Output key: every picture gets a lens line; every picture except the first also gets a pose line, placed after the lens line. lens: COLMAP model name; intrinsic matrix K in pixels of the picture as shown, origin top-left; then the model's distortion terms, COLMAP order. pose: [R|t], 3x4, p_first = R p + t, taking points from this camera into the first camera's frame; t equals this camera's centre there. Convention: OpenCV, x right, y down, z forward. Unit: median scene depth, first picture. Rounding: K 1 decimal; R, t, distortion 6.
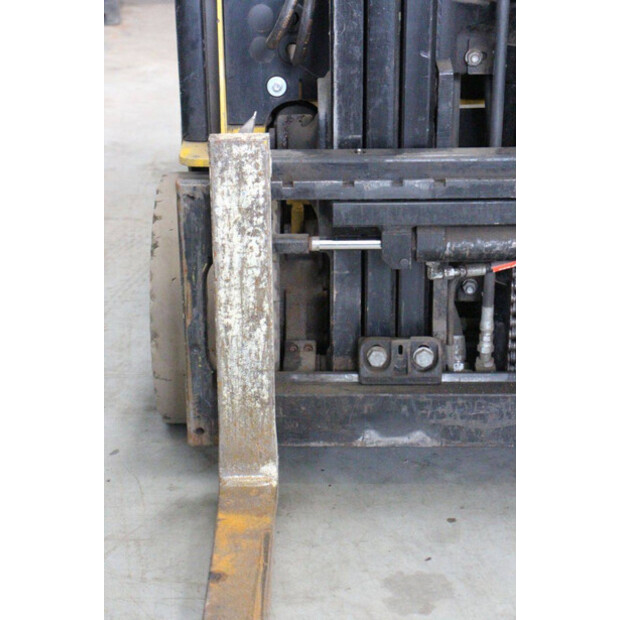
lens RADIAL K [[1453.5, 0, 310.5], [0, 1453.5, 310.3], [0, 0, 1]] dist [0.402285, 0.000000]
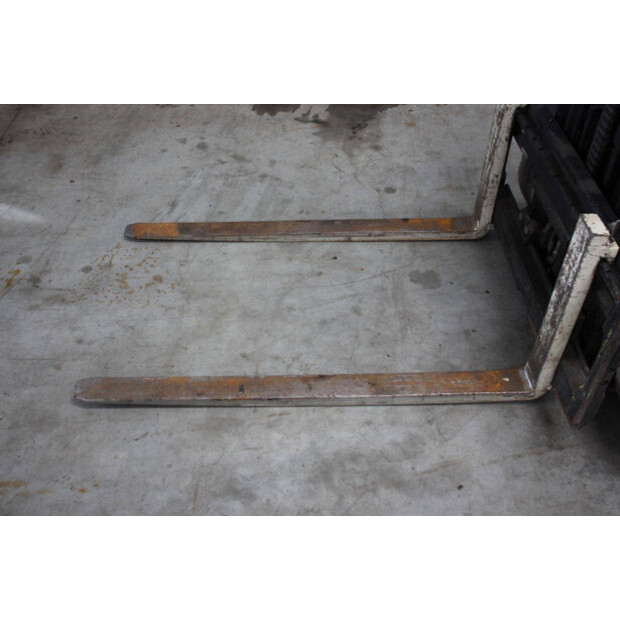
lens RADIAL K [[627.3, 0, 312.4], [0, 627.3, 314.6], [0, 0, 1]] dist [-0.044807, 0.000000]
pose [[0.024906, 0.704967, -0.708802, 0.801474], [-0.368487, 0.665572, 0.649023, -0.356393], [0.929299, 0.245020, 0.276348, 0.523010]]
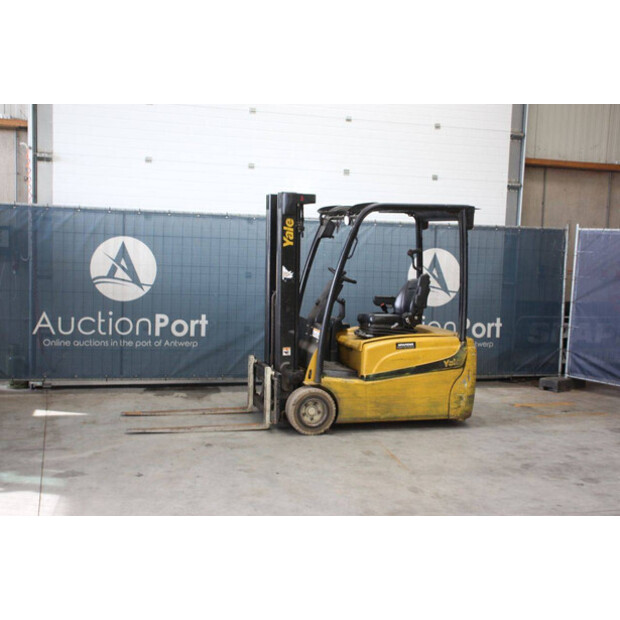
lens RADIAL K [[816.4, 0, 310.3], [0, 816.4, 305.5], [0, 0, 1]] dist [0.011296, 0.000000]
pose [[0.289289, 0.094973, -0.952519, 3.687716], [-0.382089, 0.923816, -0.023933, -0.346228], [0.877679, 0.370870, 0.303537, -0.067512]]
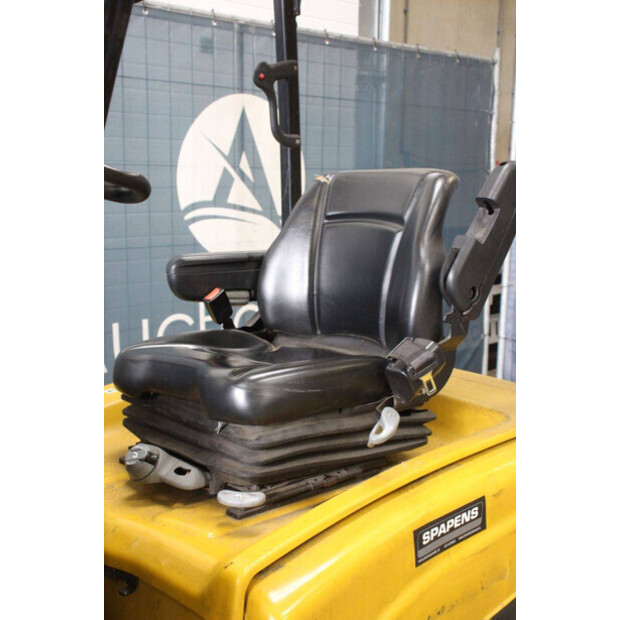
lens RADIAL K [[854.9, 0, 308.5], [0, 854.9, 310.3], [0, 0, 1]] dist [0.065104, 0.000000]
pose [[0.700810, 0.136471, -0.700172, 0.778885], [-0.280018, 0.955376, -0.094061, -0.501467], [0.656091, 0.261979, 0.707751, 0.846295]]
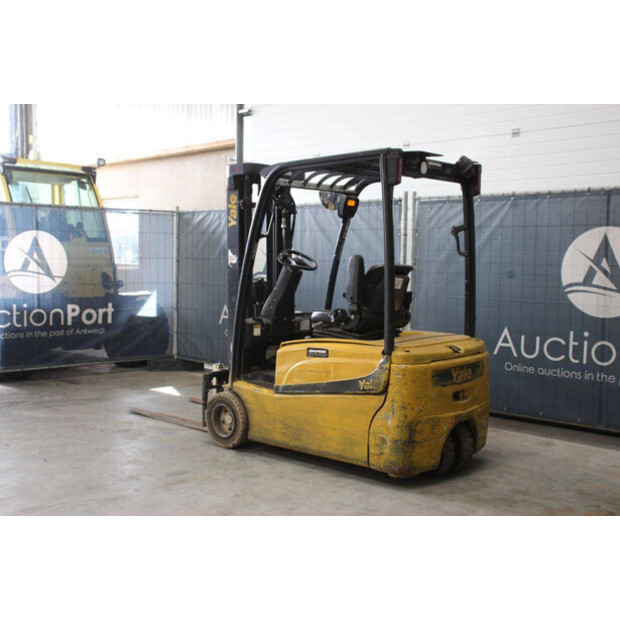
lens RADIAL K [[749.4, 0, 306.7], [0, 749.4, 299.2], [0, 0, 1]] dist [-0.009673, 0.000000]
pose [[-0.666970, 0.042708, -0.743860, 2.205576], [-0.273430, 0.914670, 0.297682, -1.294990], [0.693100, 0.401938, -0.598380, 2.809557]]
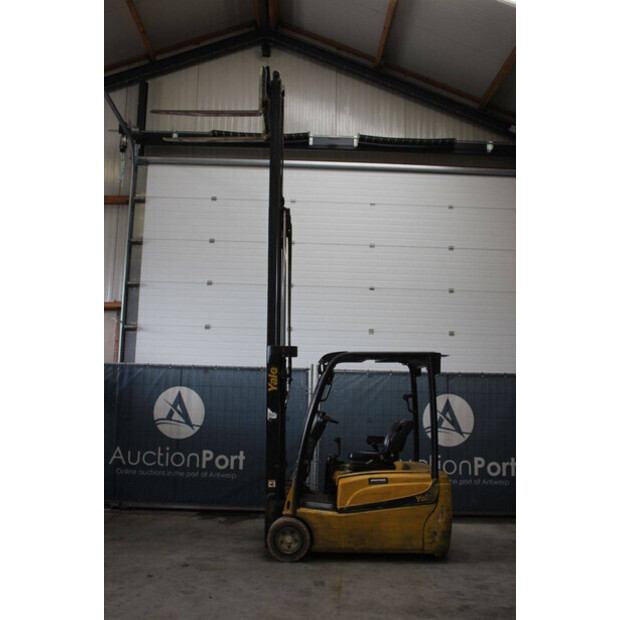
lens RADIAL K [[618.0, 0, 308.8], [0, 618.0, 313.2], [0, 0, 1]] dist [-0.039722, 0.000000]
pose [[0.019531, -0.119991, -0.992583, 3.430075], [-0.385110, 0.915267, -0.118222, -0.689942], [0.922664, 0.384563, -0.028334, 0.926292]]
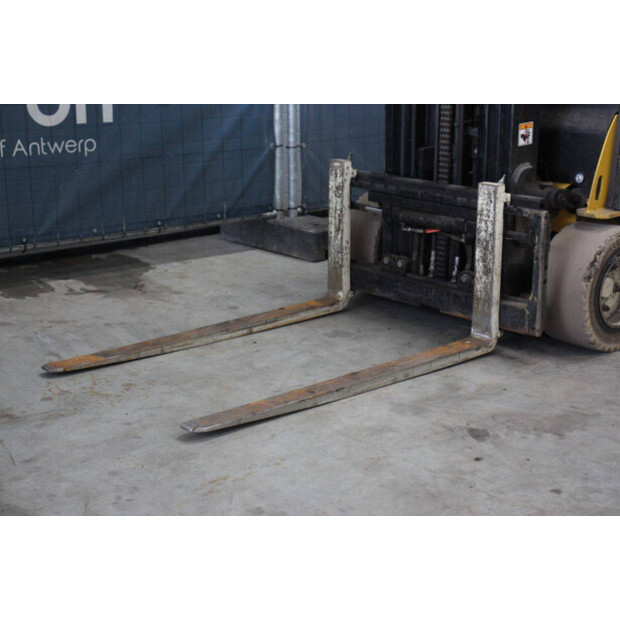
lens RADIAL K [[1179.6, 0, 311.1], [0, 1179.6, 312.9], [0, 0, 1]] dist [0.255073, 0.000000]
pose [[0.676708, 0.204851, -0.707179, 1.445734], [-0.278527, 0.960358, 0.011665, 0.135108], [0.681535, 0.189075, 0.706938, -0.507647]]
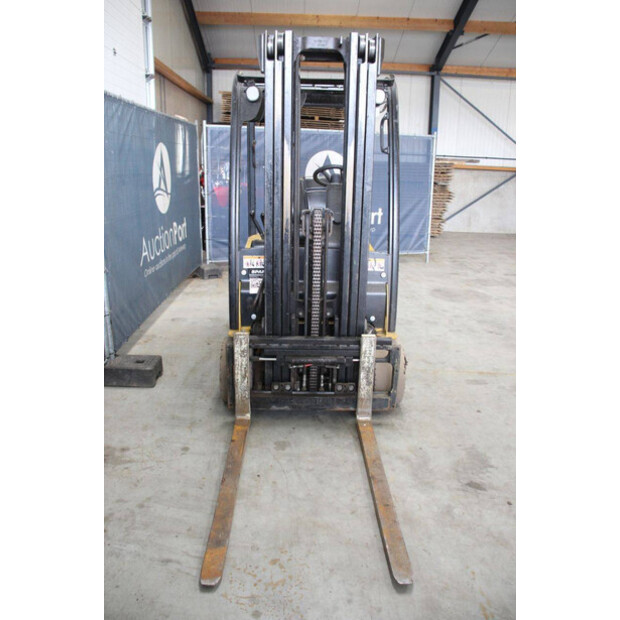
lens RADIAL K [[506.9, 0, 308.6], [0, 506.9, 308.1], [0, 0, 1]] dist [-0.164198, 0.131992]
pose [[0.999202, 0.020702, 0.034172, 0.085656], [-0.017428, 0.995469, -0.093475, -0.056798], [-0.035953, 0.092805, 0.995035, -0.399185]]
